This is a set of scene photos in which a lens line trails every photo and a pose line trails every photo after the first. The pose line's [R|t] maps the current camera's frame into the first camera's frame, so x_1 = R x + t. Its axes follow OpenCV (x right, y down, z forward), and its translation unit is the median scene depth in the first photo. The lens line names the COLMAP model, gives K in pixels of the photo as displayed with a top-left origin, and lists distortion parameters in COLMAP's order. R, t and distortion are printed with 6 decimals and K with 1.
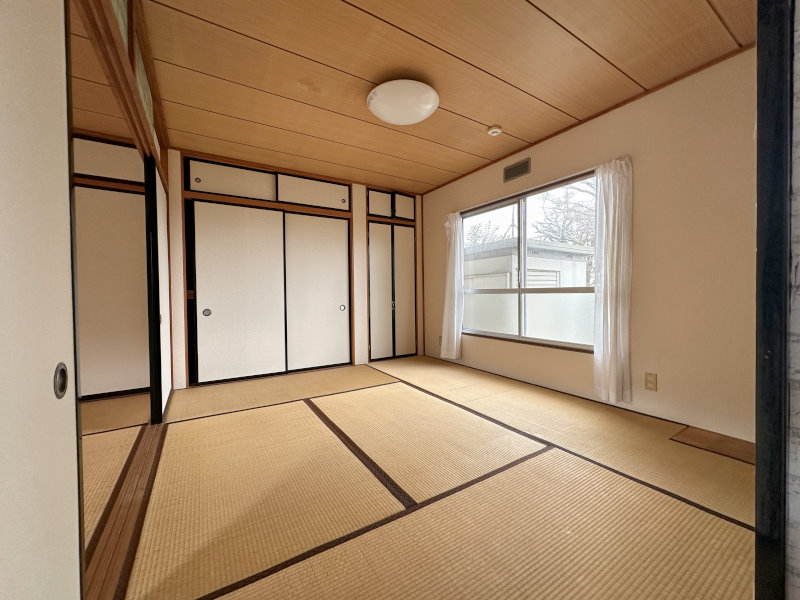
lens RADIAL K [[318.7, 0, 402.5], [0, 318.7, 303.7], [0, 0, 1]] dist [-0.003132, 0.000694]
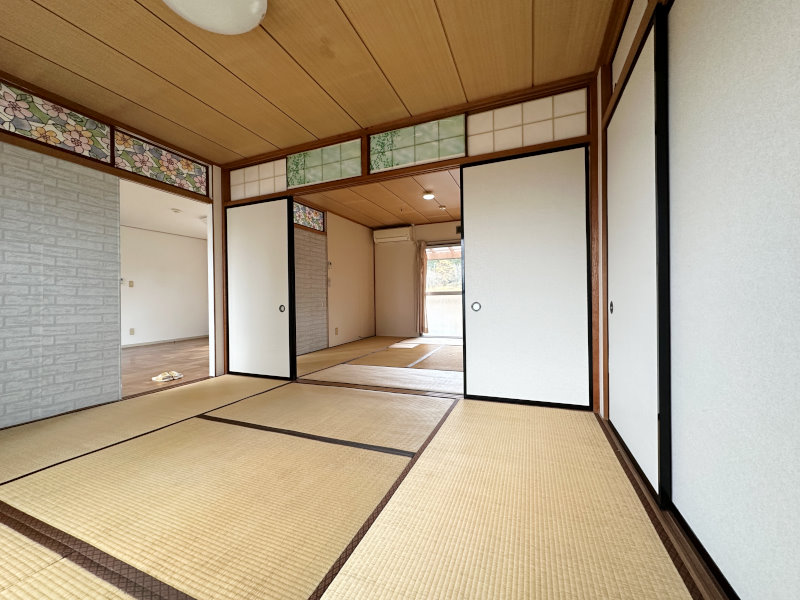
lens RADIAL K [[318.7, 0, 398.8], [0, 318.7, 301.8], [0, 0, 1]] dist [-0.003132, 0.000694]
pose [[-0.815249, 0.025497, -0.578549, 0.046441], [0.007562, 0.999414, 0.033389, -0.004041], [0.579061, 0.022846, -0.814964, 1.125525]]
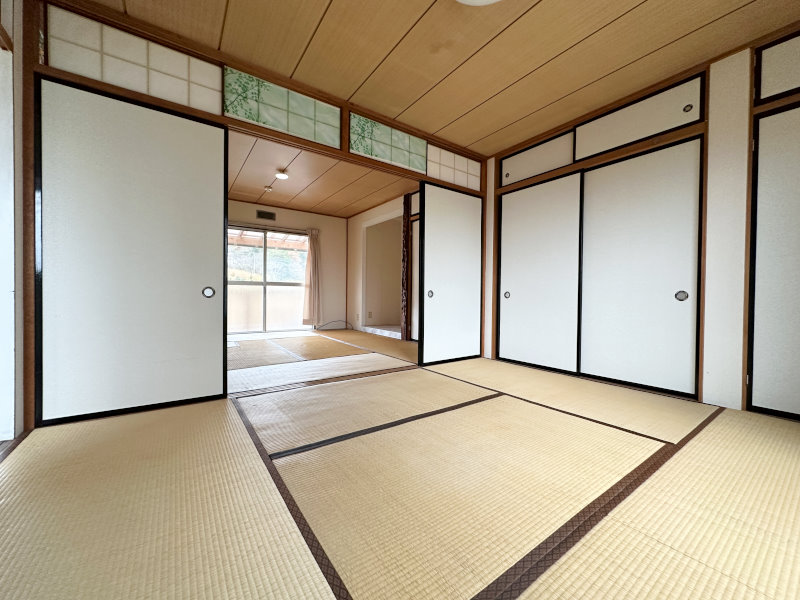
lens RADIAL K [[318.7, 0, 398.7], [0, 318.7, 301.3], [0, 0, 1]] dist [-0.003132, 0.000694]
pose [[0.051111, 0.030901, -0.998215, 0.408050], [-0.039936, 0.998785, 0.028873, 0.029509], [0.997894, 0.038389, 0.052283, 0.517029]]
